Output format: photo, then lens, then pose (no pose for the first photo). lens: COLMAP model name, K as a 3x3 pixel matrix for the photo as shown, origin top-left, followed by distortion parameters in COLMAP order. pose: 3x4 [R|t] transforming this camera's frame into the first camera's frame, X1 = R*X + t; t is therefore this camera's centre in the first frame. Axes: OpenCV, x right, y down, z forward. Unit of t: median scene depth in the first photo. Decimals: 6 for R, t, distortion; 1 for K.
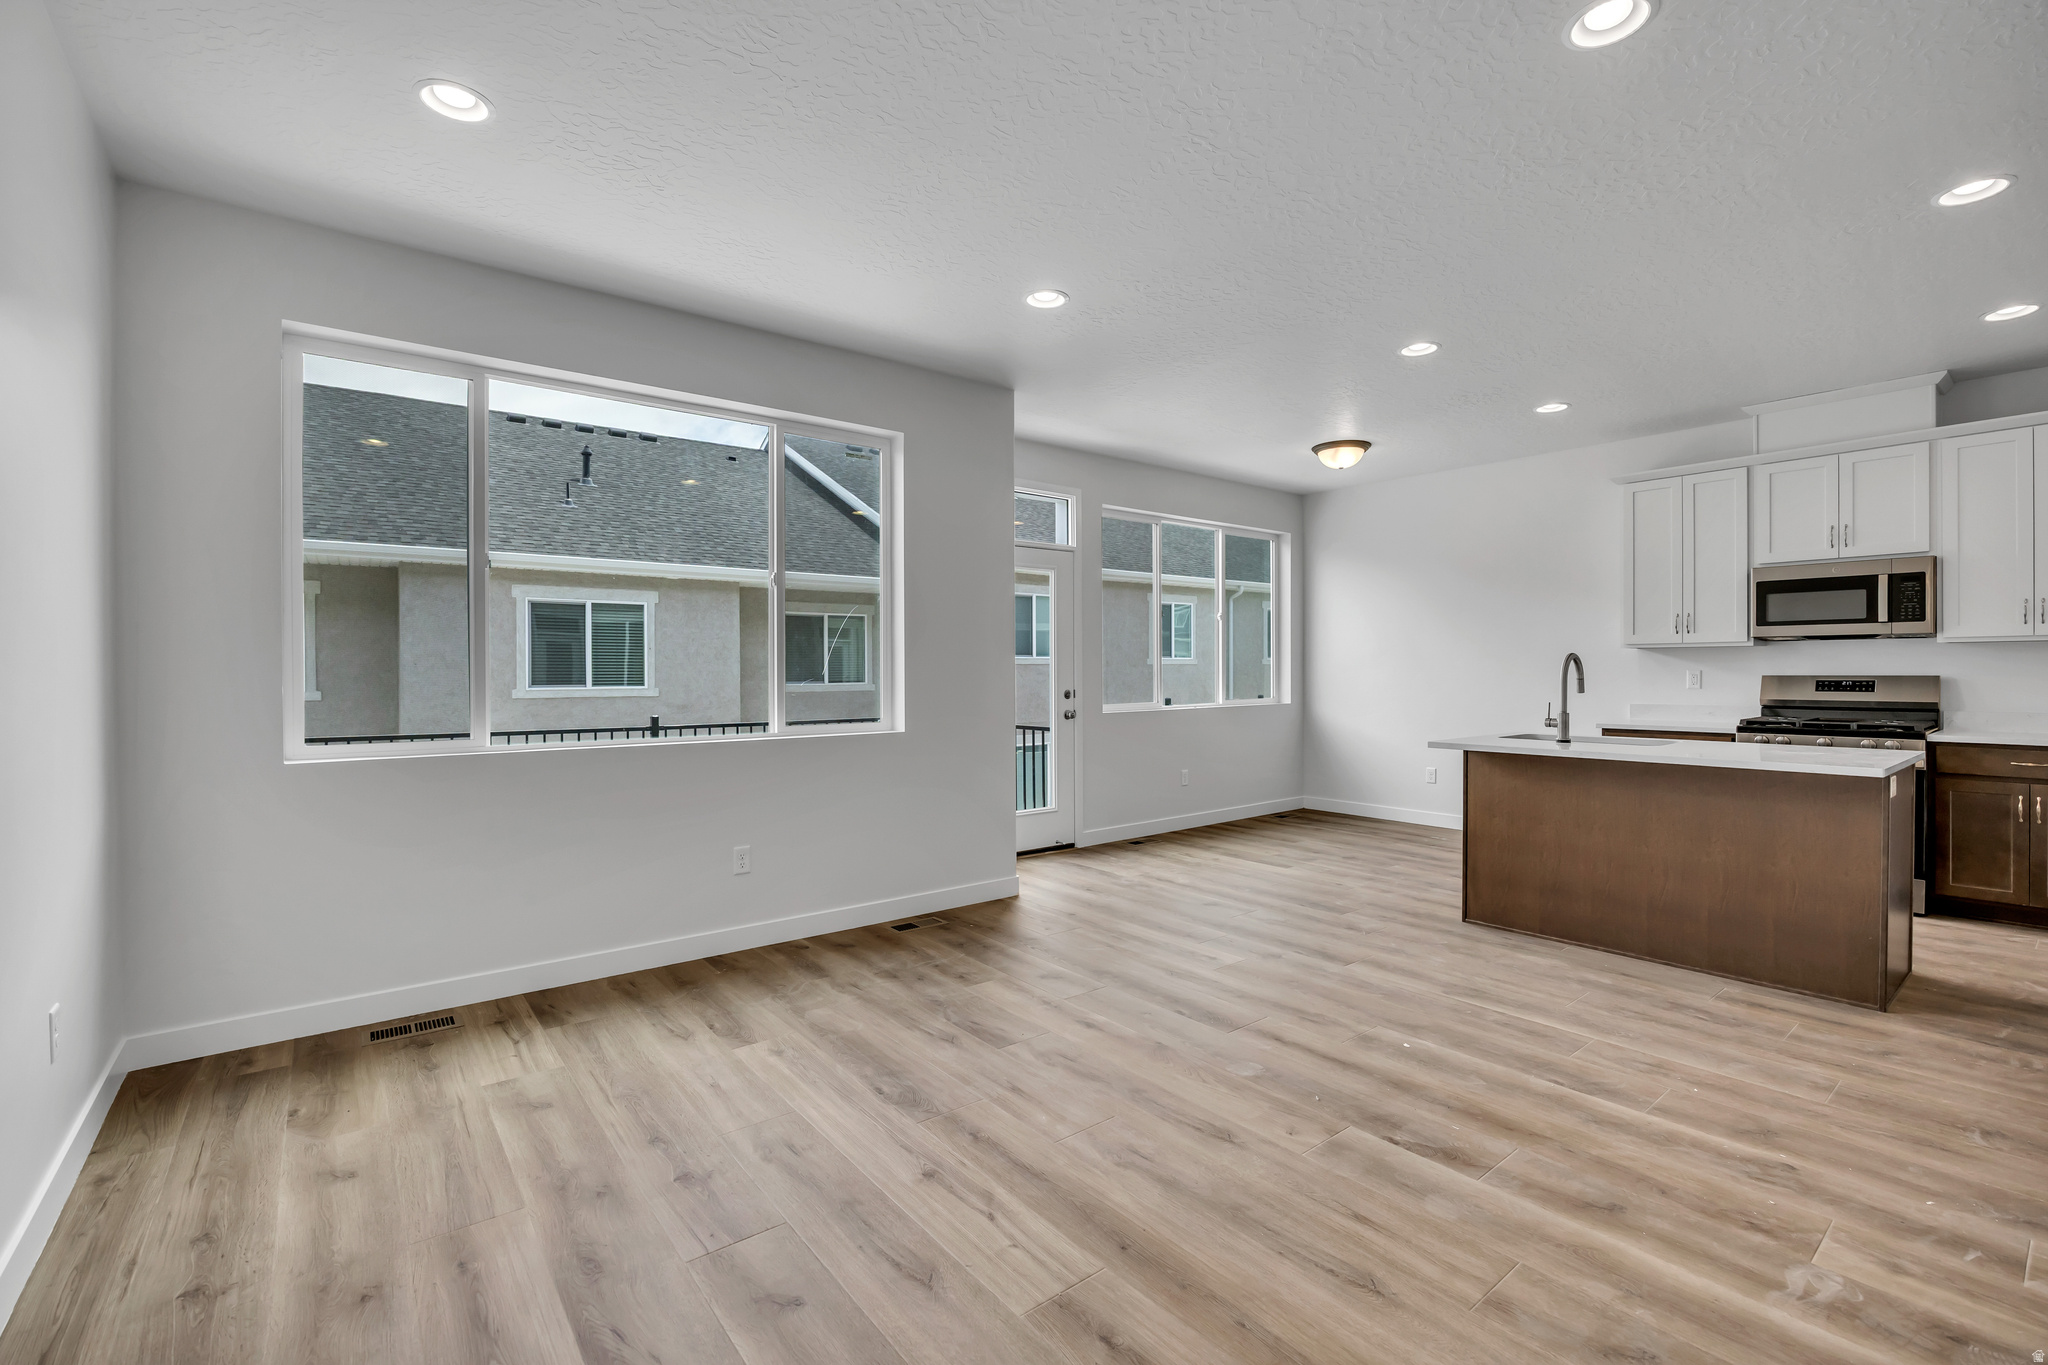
lens RADIAL K [[888.1, 0, 1022.4], [0, 888.1, 675.6], [0, 0, 1]] dist [-0.021045, 0.002972]
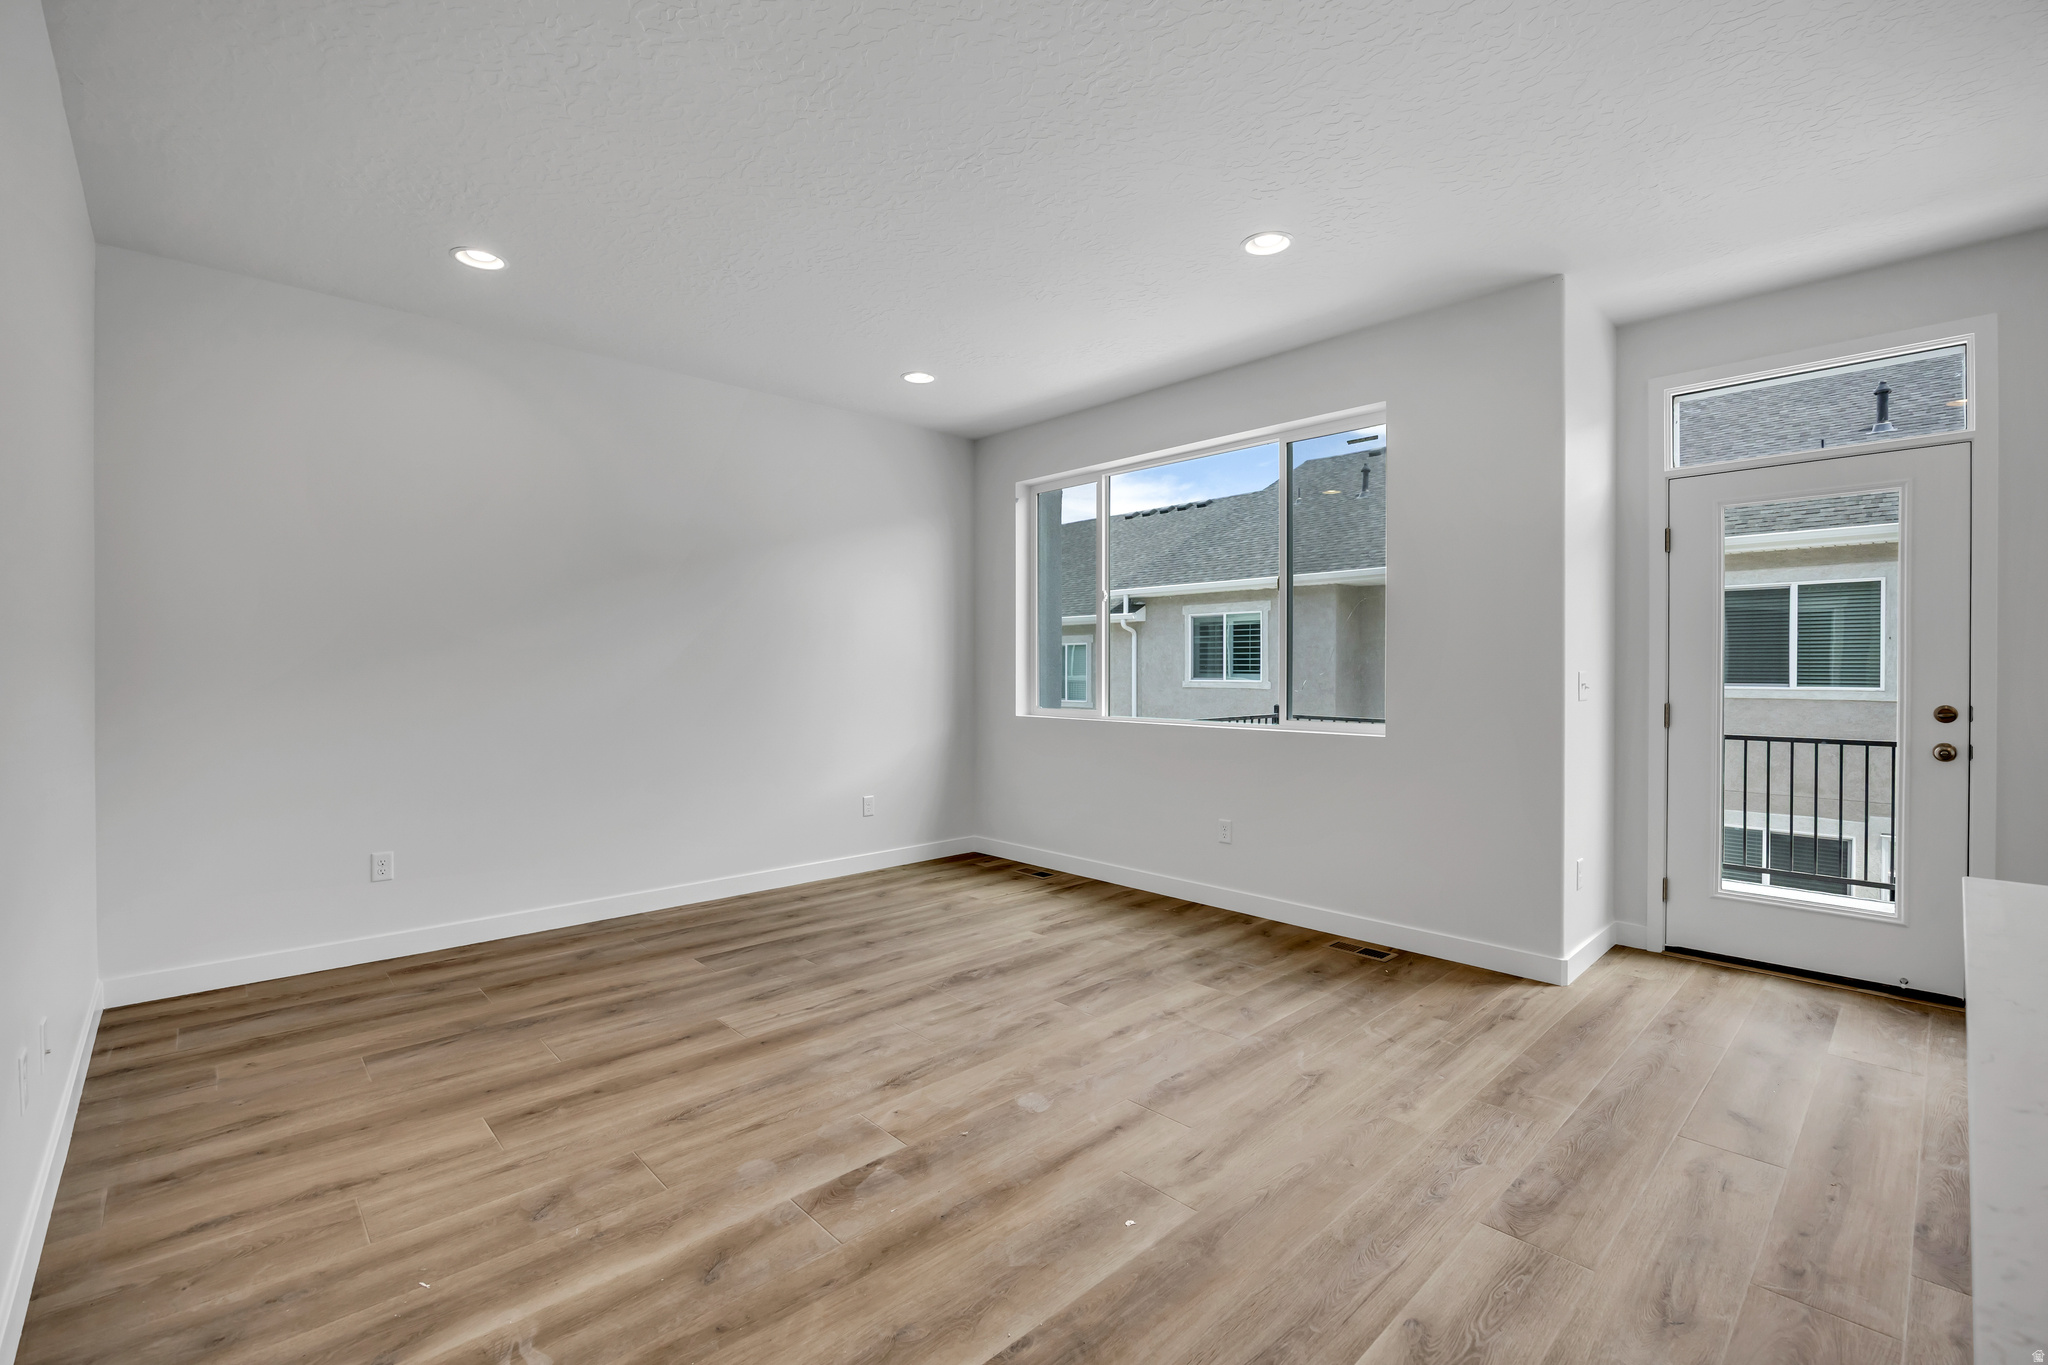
lens RADIAL K [[888.1, 0, 1022.4], [0, 888.1, 675.6], [0, 0, 1]] dist [-0.021045, 0.002972]
pose [[0.086391, 0.011464, -0.996195, 0.920718], [-0.006416, 0.999919, 0.010951, -0.007003], [0.996241, 0.005446, 0.086457, 0.718130]]
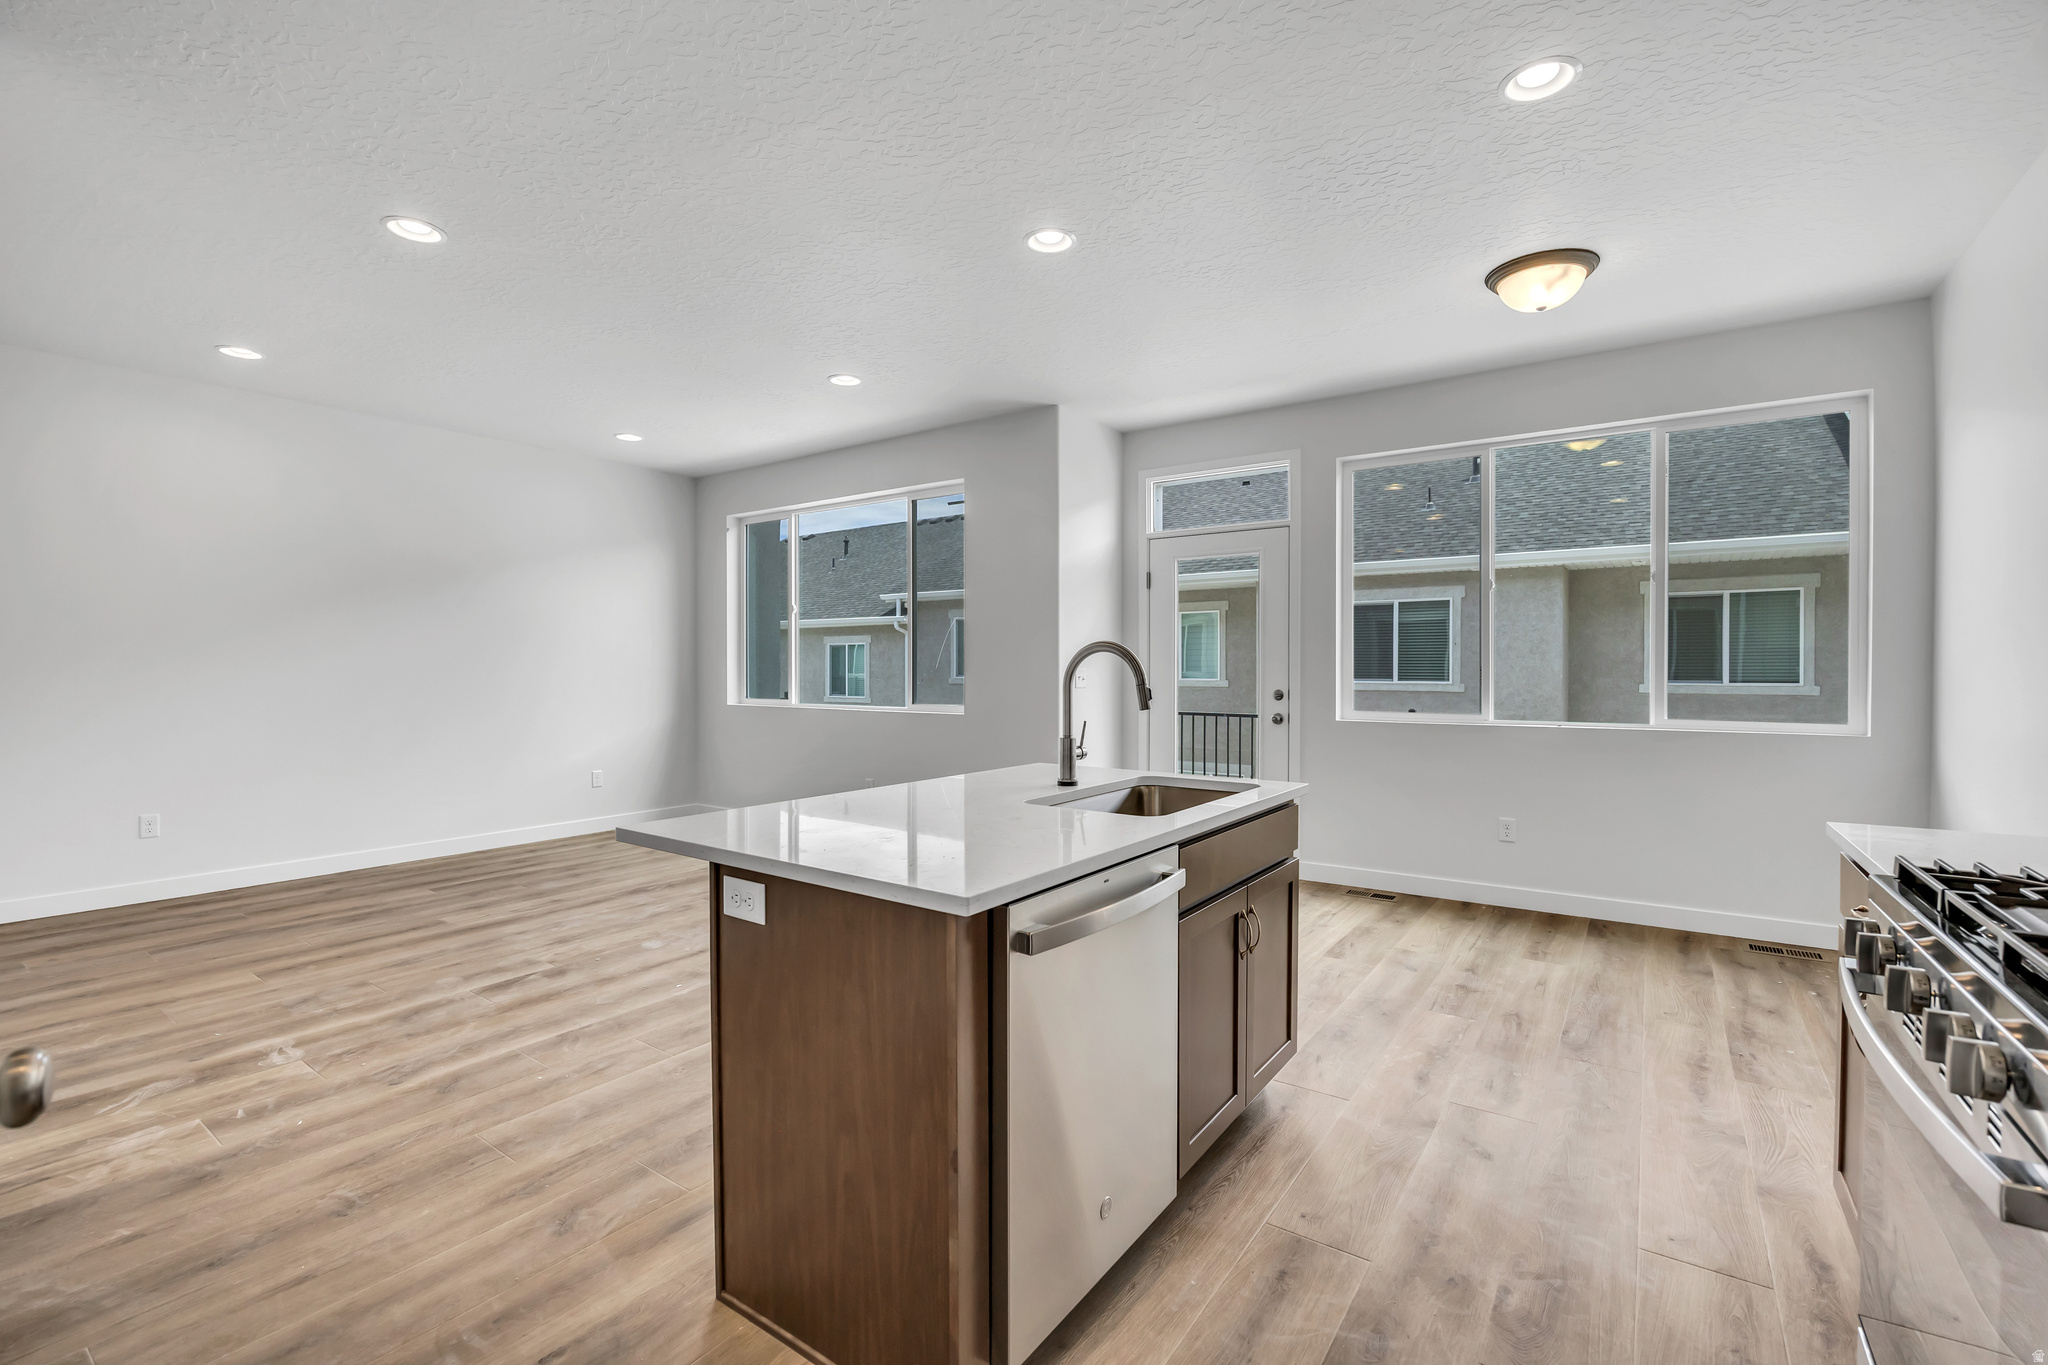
lens RADIAL K [[888.1, 0, 1022.4], [0, 888.1, 675.6], [0, 0, 1]] dist [-0.021045, 0.002972]
pose [[0.279539, 0.013646, -0.960037, 1.416697], [-0.007971, 0.999898, 0.011891, -0.010110], [0.960101, 0.004329, 0.279619, 0.929860]]
